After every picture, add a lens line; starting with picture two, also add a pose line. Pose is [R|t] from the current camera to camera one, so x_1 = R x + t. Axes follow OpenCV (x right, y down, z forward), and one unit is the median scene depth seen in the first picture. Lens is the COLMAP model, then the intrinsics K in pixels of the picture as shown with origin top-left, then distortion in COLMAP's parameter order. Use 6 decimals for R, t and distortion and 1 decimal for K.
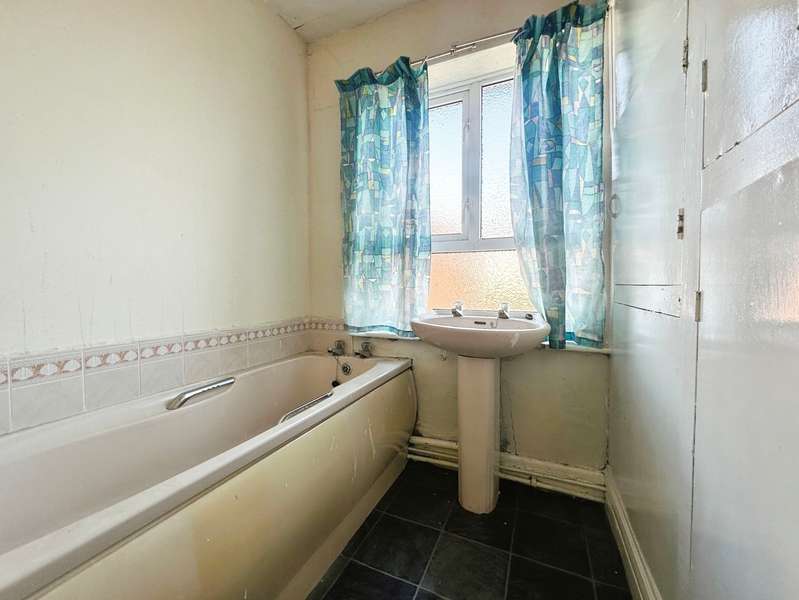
lens RADIAL K [[321.7, 0, 398.0], [0, 321.7, 298.6], [0, 0, 1]] dist [0.000402, 0.000213]
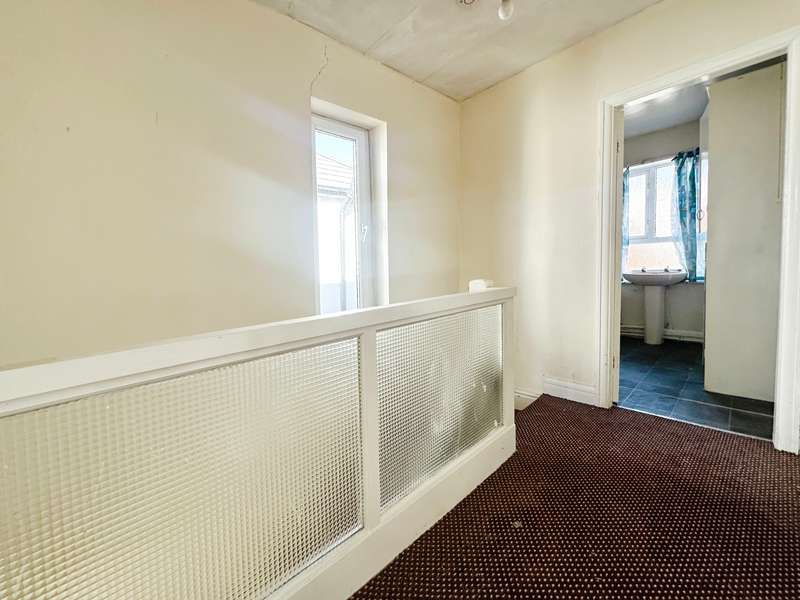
lens RADIAL K [[322.5, 0, 403.9], [0, 322.5, 297.3], [0, 0, 1]] dist [-0.003139, -0.000317]
pose [[0.933711, -0.010540, -0.357872, -0.718099], [0.036055, 0.997253, 0.064699, 0.025510], [0.356207, -0.073313, 0.931527, -2.165245]]
